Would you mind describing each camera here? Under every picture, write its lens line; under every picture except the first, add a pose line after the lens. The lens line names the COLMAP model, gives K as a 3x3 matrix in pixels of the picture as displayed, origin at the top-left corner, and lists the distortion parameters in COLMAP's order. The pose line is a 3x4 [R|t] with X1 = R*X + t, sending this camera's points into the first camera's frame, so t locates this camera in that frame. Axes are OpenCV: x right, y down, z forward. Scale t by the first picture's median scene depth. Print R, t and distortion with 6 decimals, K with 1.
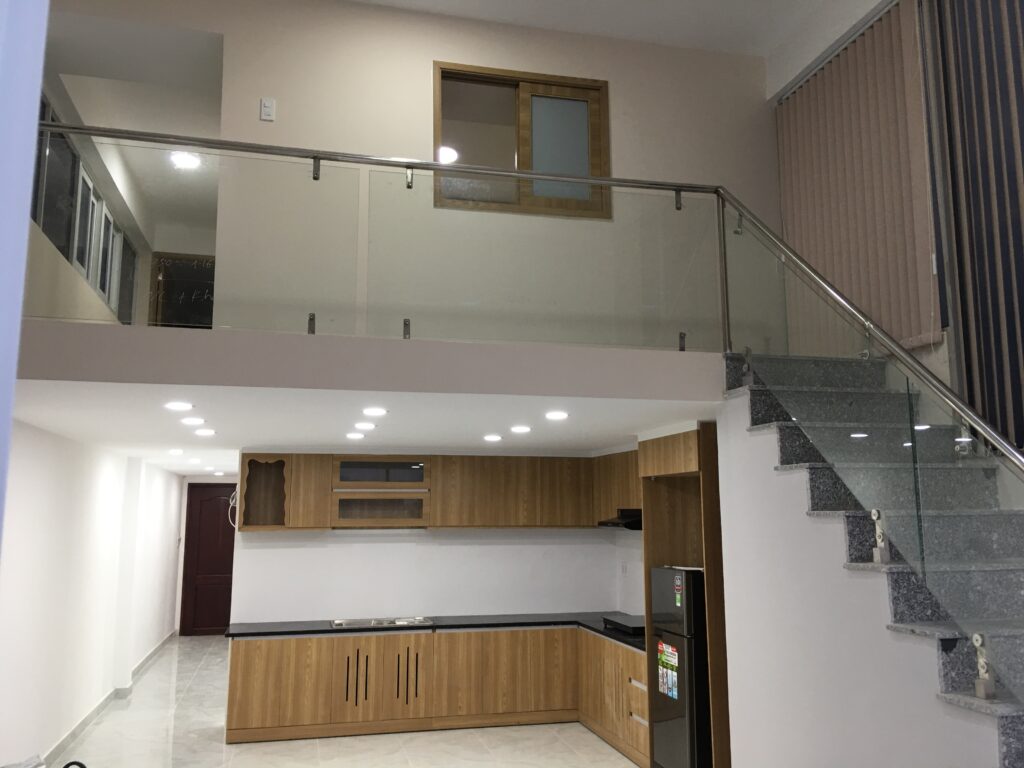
lens RADIAL K [[877.5, 0, 512.0], [0, 877.5, 384.0], [0, 0, 1]] dist [0.080367, -0.110930]
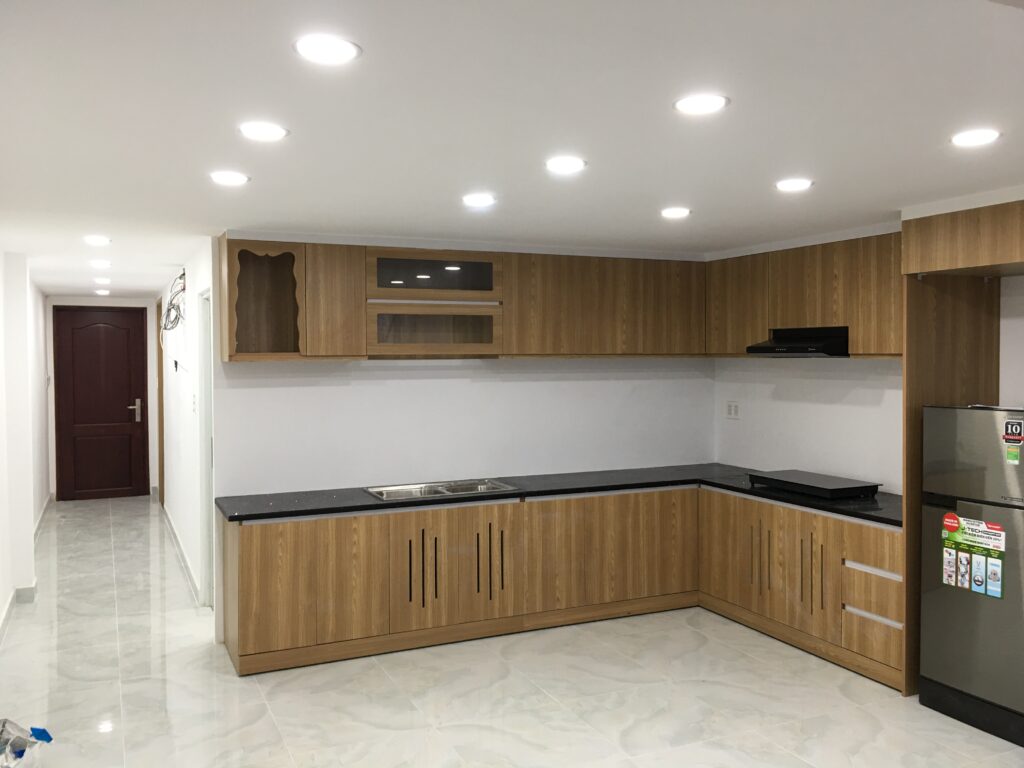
lens RADIAL K [[877.5, 0, 512.0], [0, 877.5, 384.0], [0, 0, 1]] dist [0.080367, -0.110930]
pose [[0.981795, -0.010622, 0.189647, -0.229481], [-0.023251, 0.984205, 0.175497, 0.065375], [-0.188516, -0.176711, 0.966041, 0.338055]]
